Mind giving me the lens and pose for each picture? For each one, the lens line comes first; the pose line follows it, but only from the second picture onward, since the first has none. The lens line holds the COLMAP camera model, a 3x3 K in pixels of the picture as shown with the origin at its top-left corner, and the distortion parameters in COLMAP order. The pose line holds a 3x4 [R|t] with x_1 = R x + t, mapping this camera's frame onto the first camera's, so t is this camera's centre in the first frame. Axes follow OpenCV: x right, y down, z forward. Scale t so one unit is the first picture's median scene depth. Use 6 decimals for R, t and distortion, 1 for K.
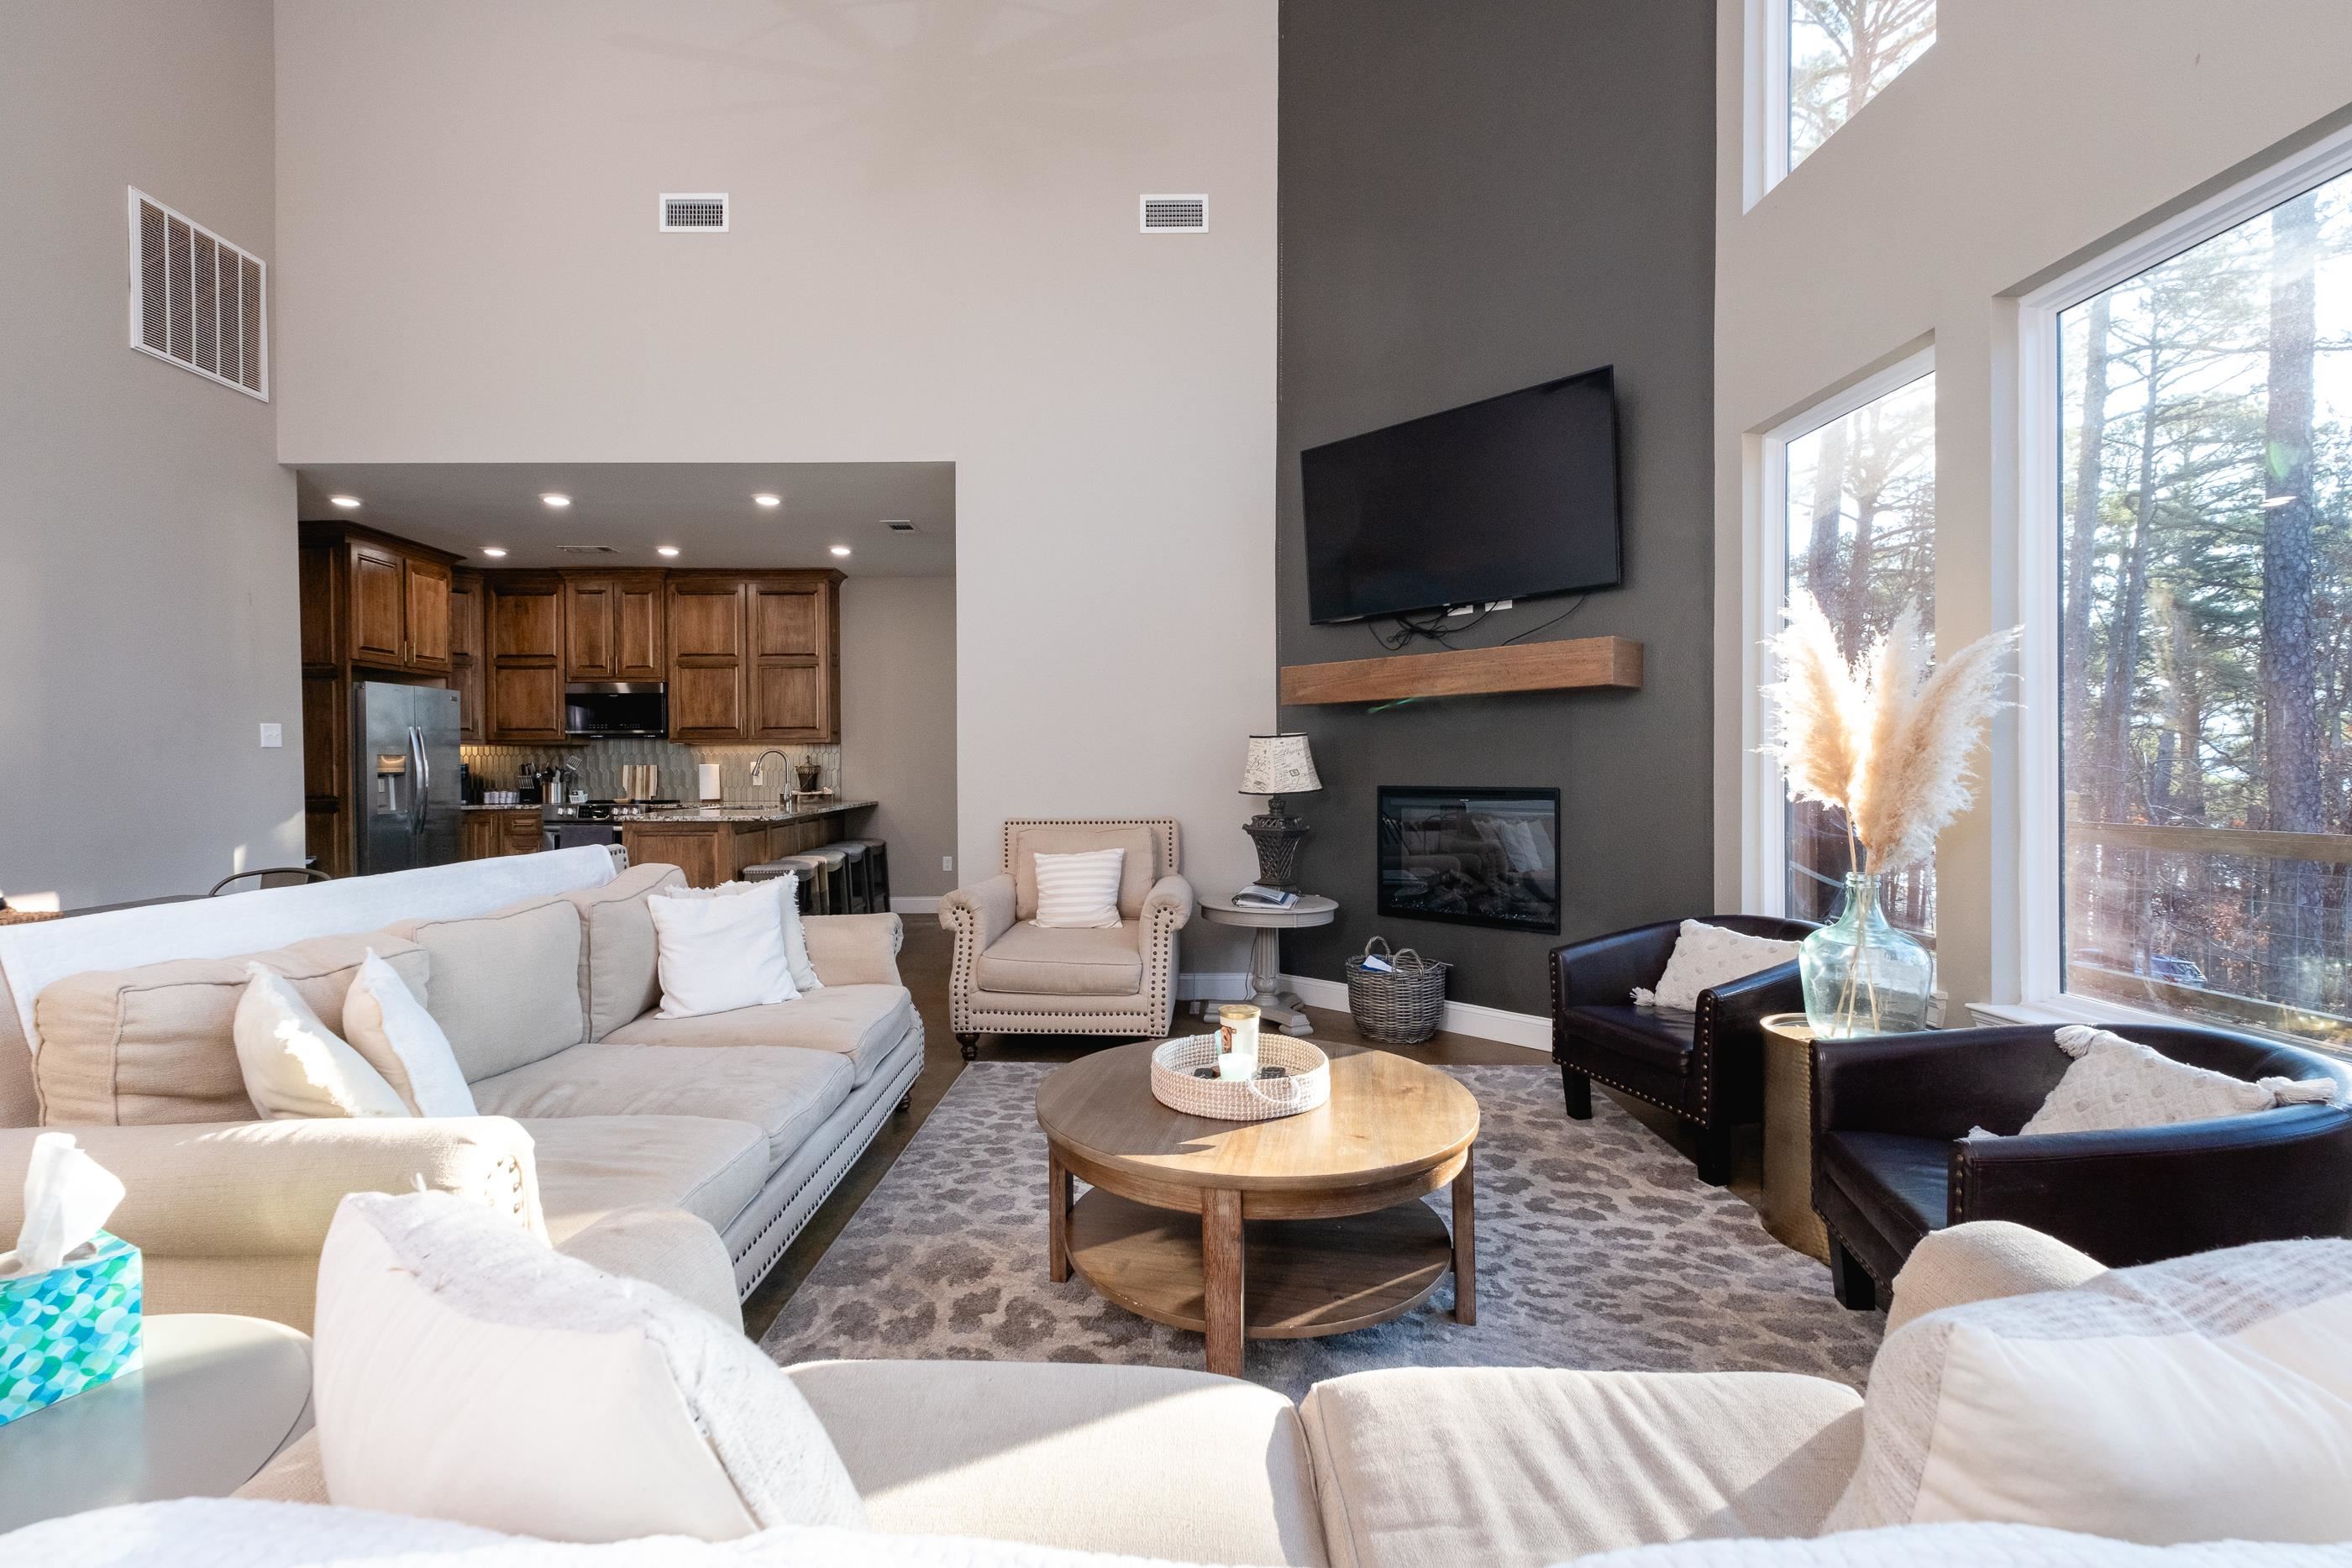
lens RADIAL K [[1028.1, 0, 1139.7], [0, 1028.1, 772.9], [0, 0, 1]] dist [0.011885, -0.011214]
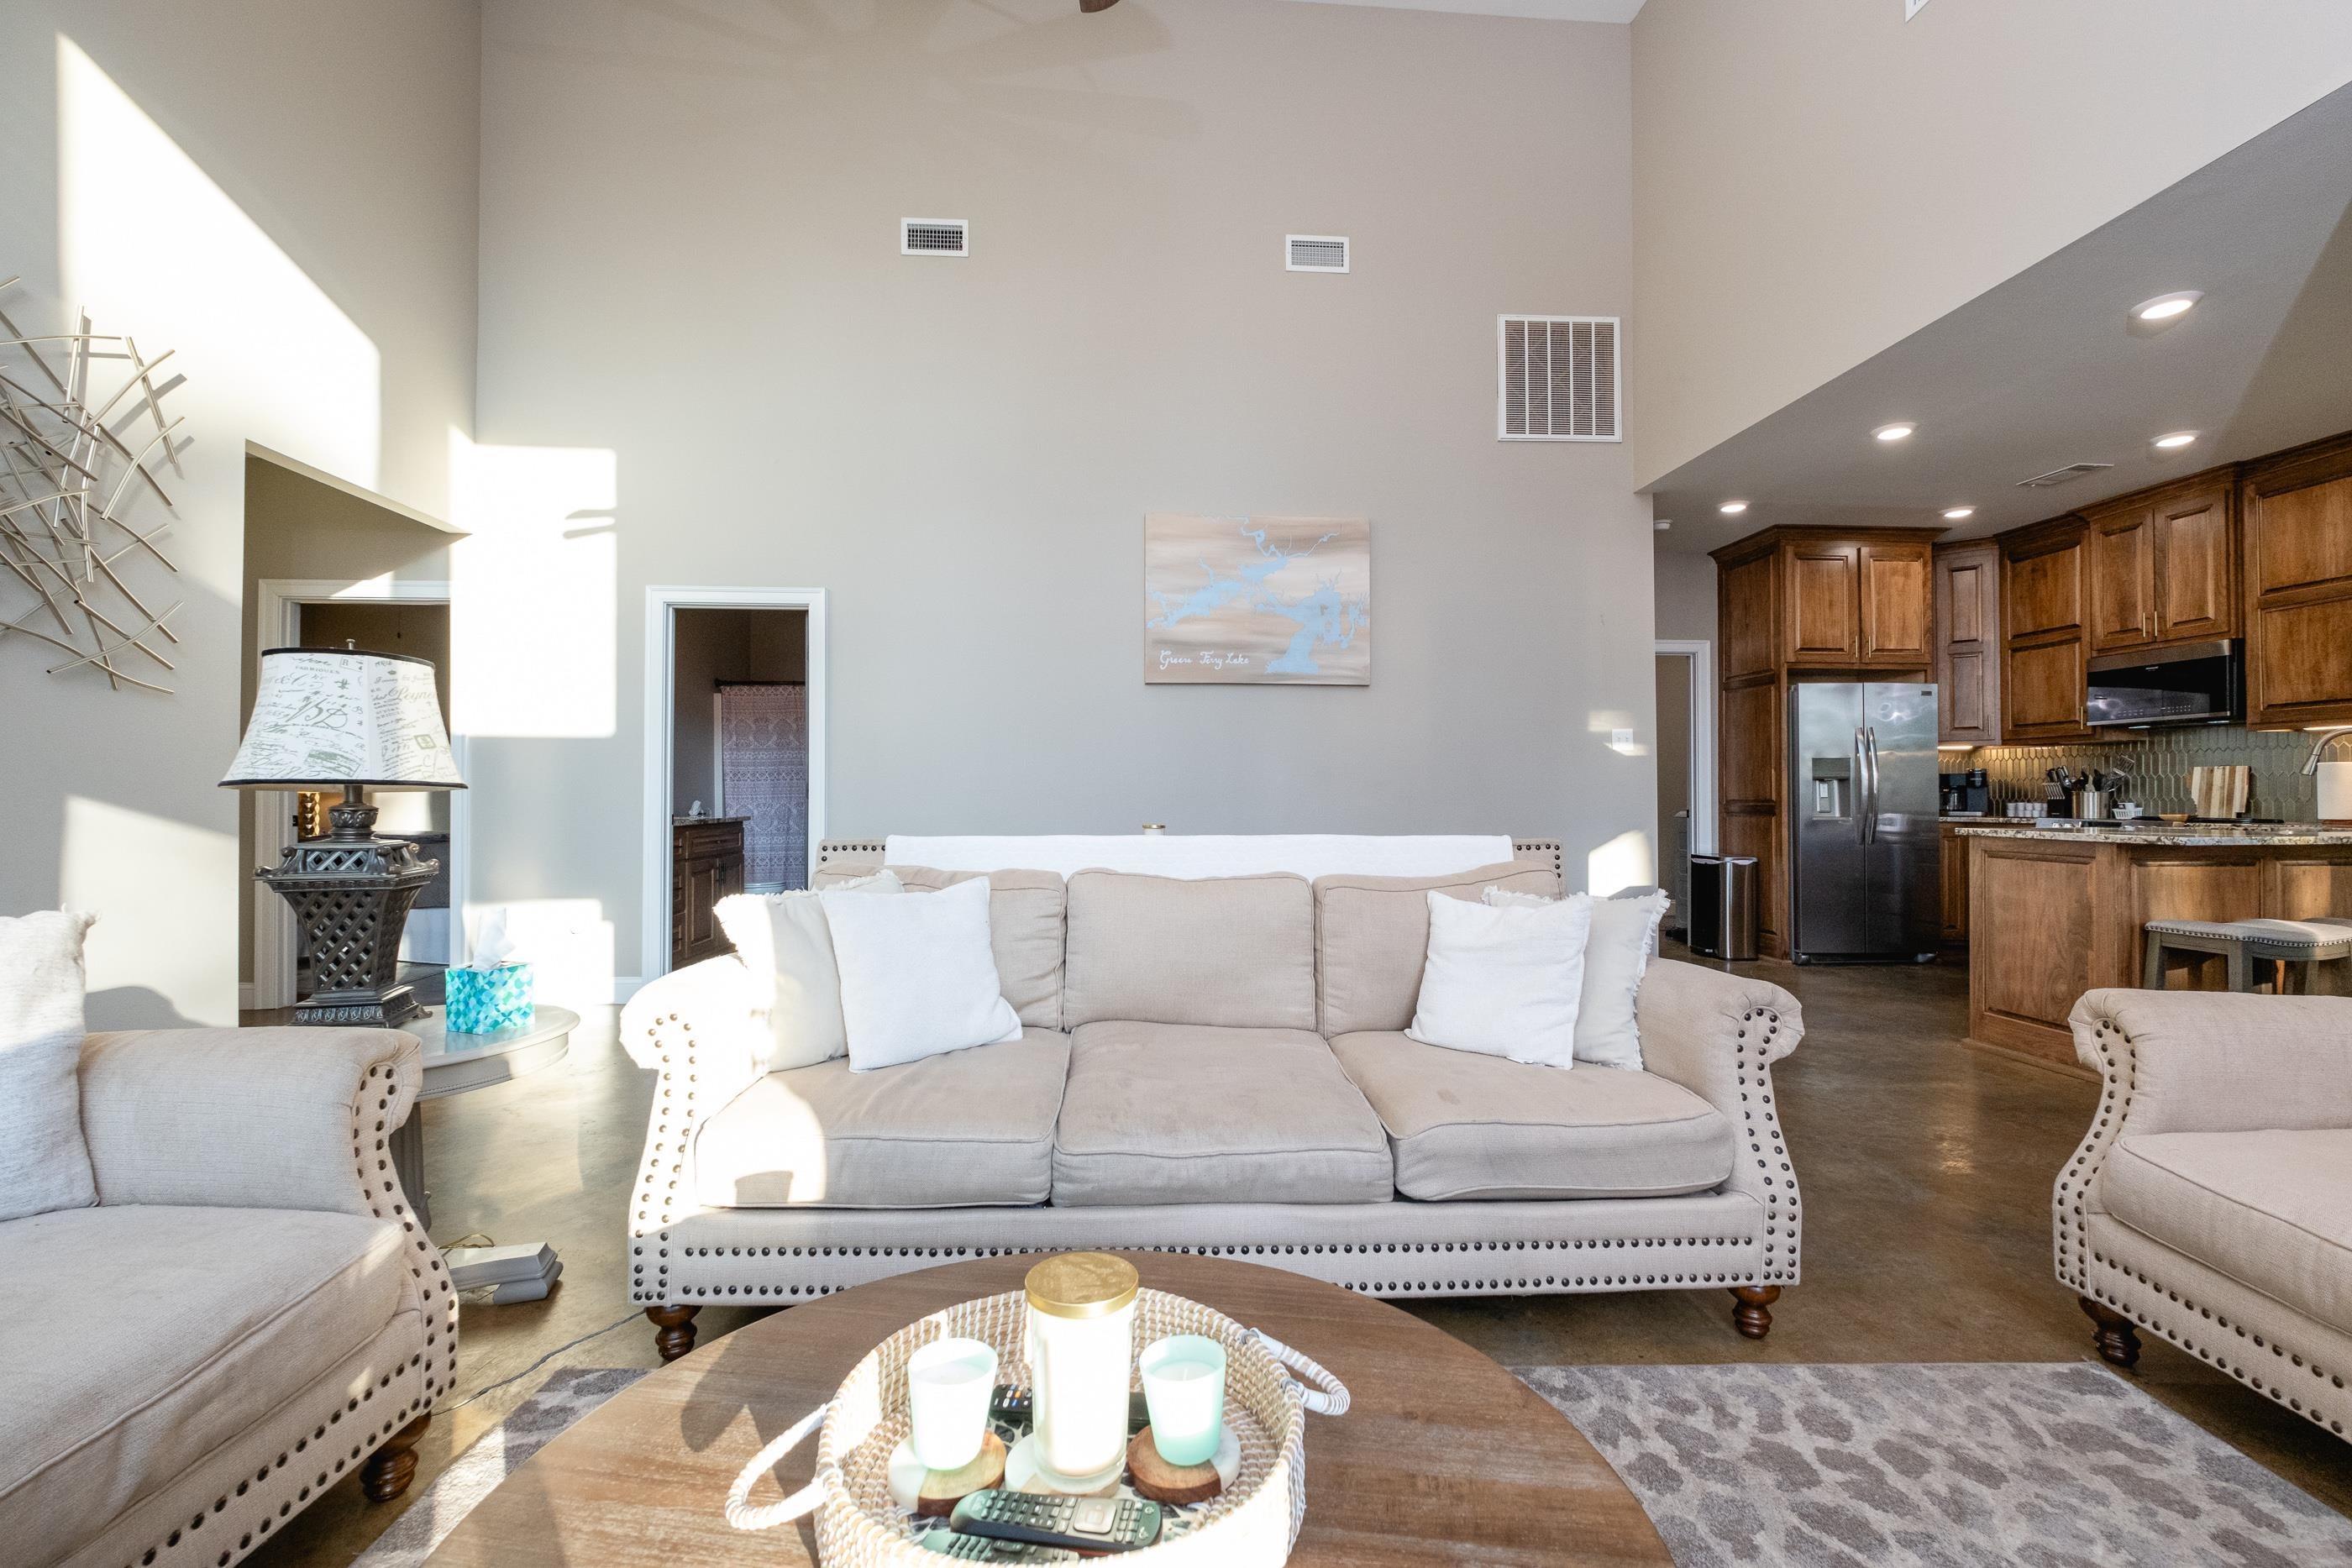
lens RADIAL K [[1006.6, 0, 1181.6], [0, 1006.6, 785.2], [0, 0, 1]] dist [0.001464, -0.001091]
pose [[0.065204, -0.005651, -0.997856, 0.205527], [-0.007774, 0.999951, -0.006171, 0.022805], [0.997842, 0.008160, 0.065157, 0.445116]]
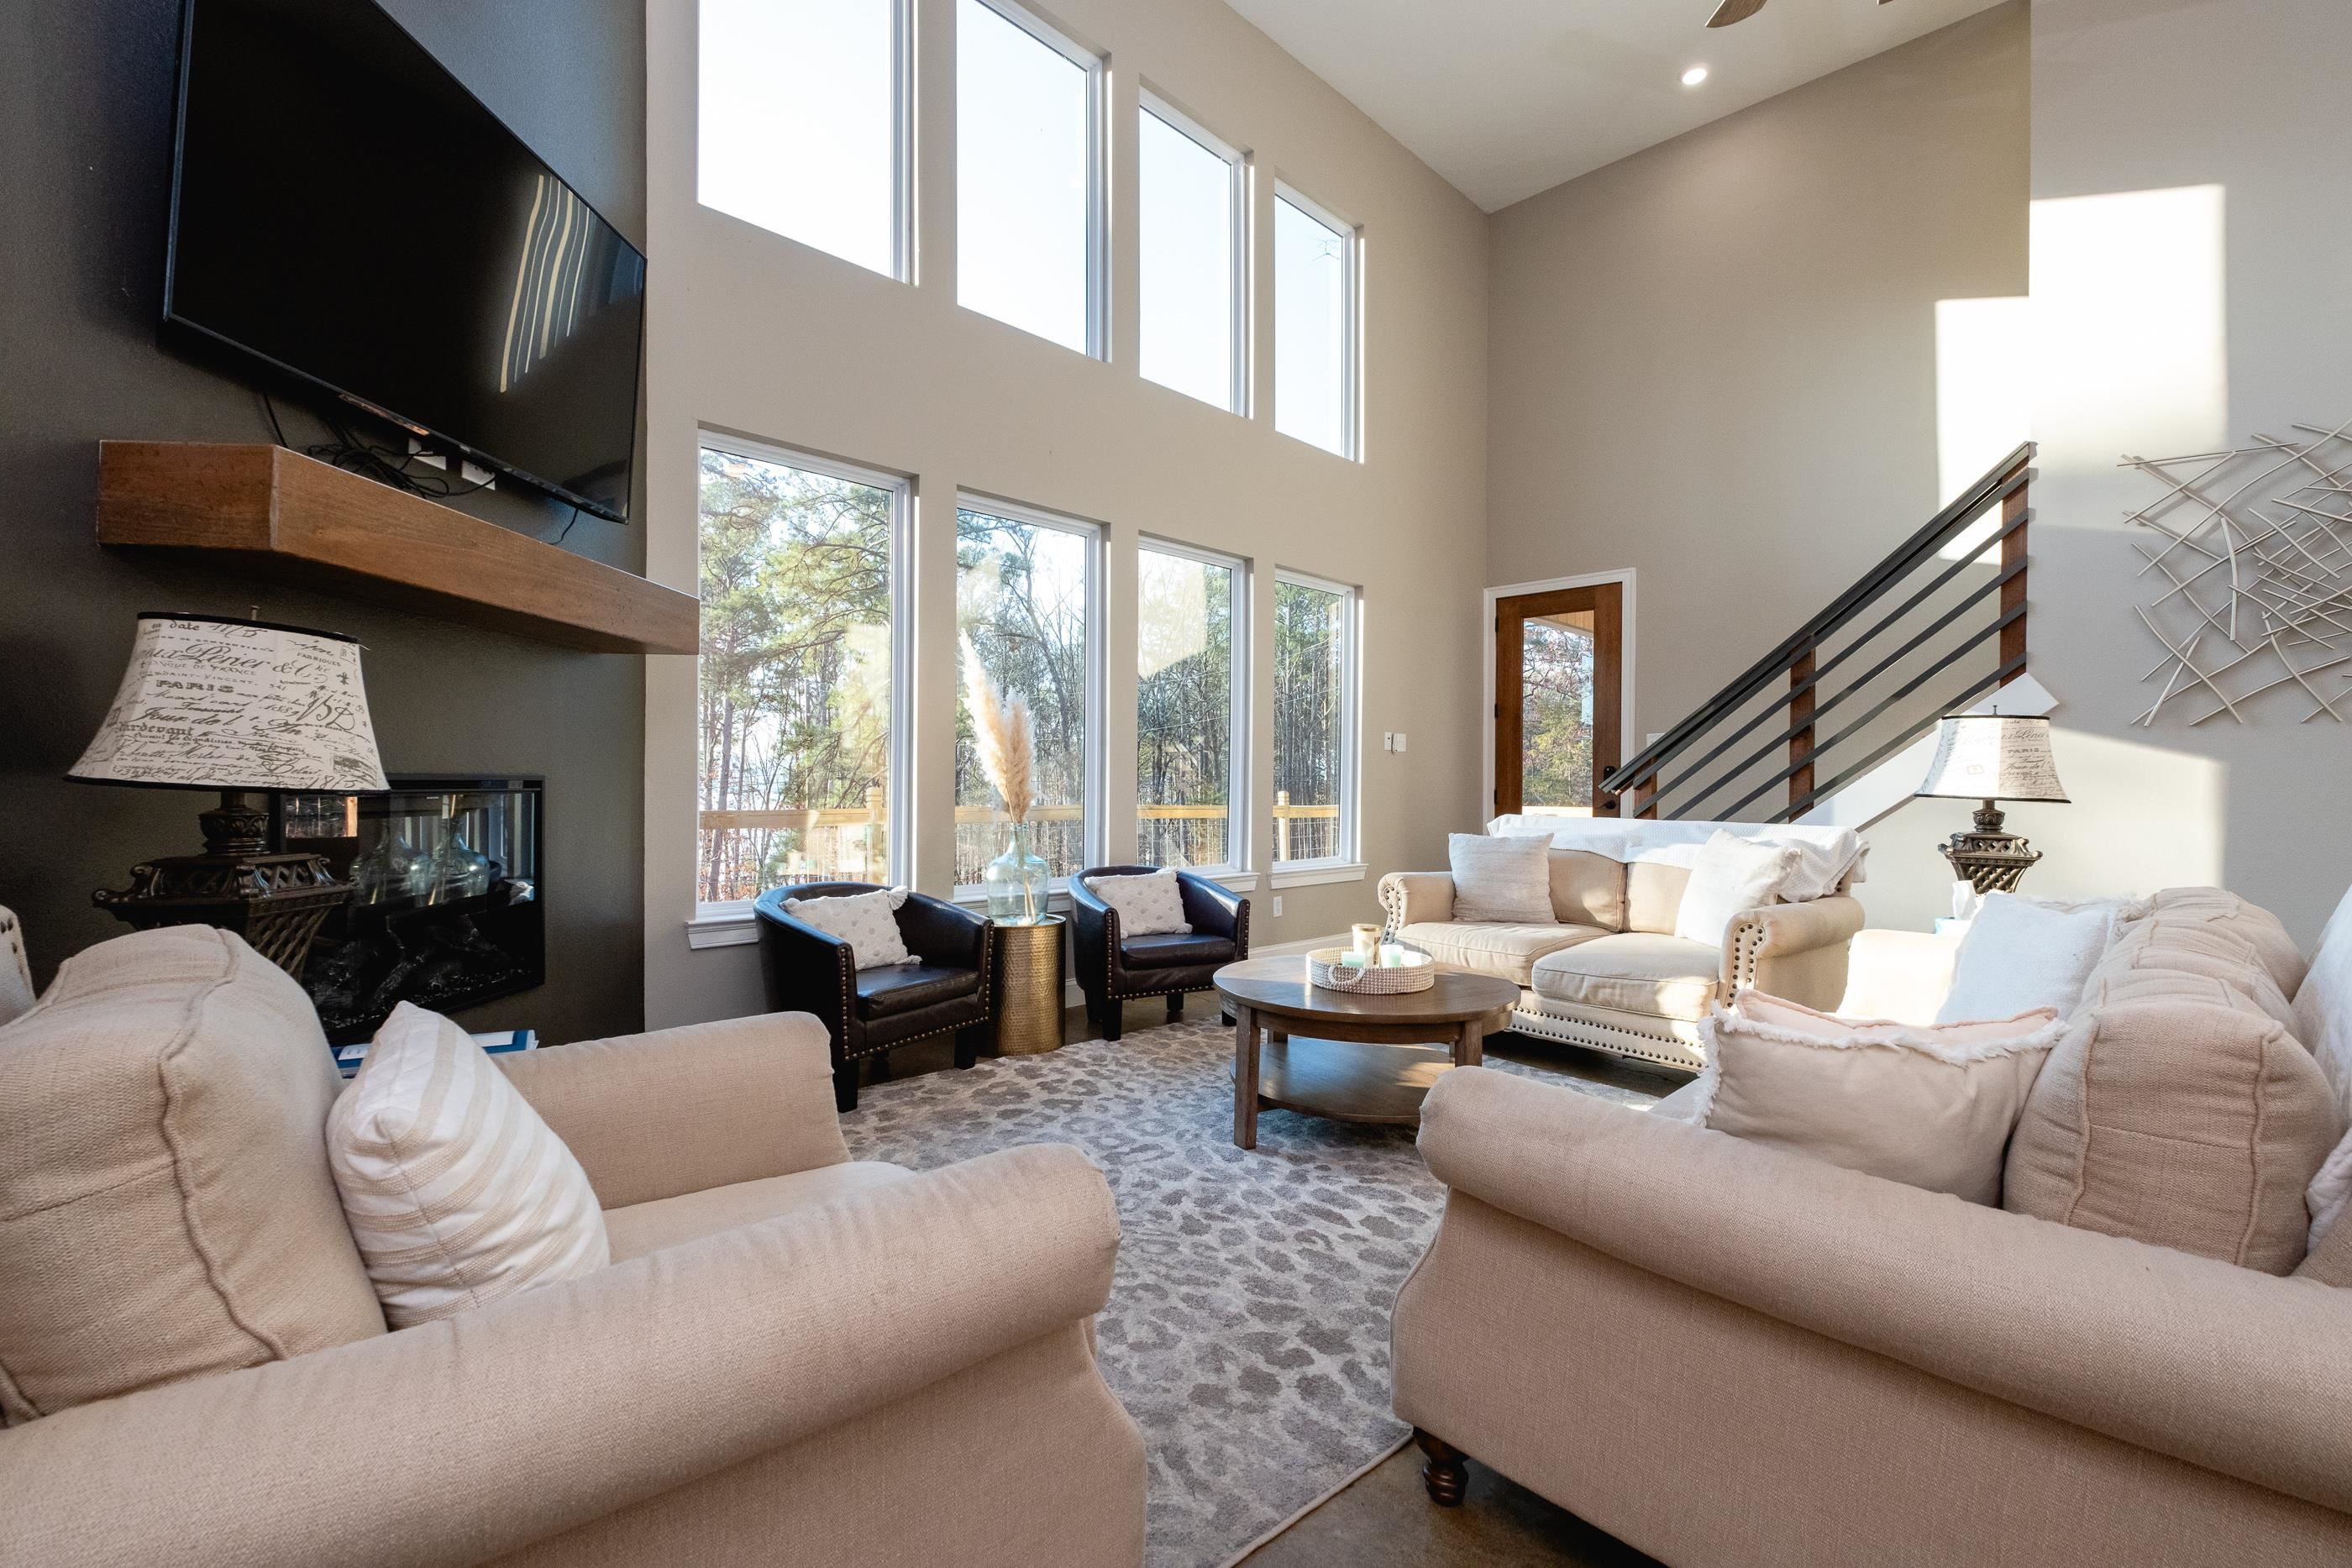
lens RADIAL K [[1006.6, 0, 1181.6], [0, 1006.6, 785.2], [0, 0, 1]] dist [0.001464, -0.001091]
pose [[-0.698596, -0.006143, 0.715490, -0.314666], [-0.003294, 0.999980, 0.005369, 0.013361], [-0.715509, 0.001394, -0.698602, 0.946630]]
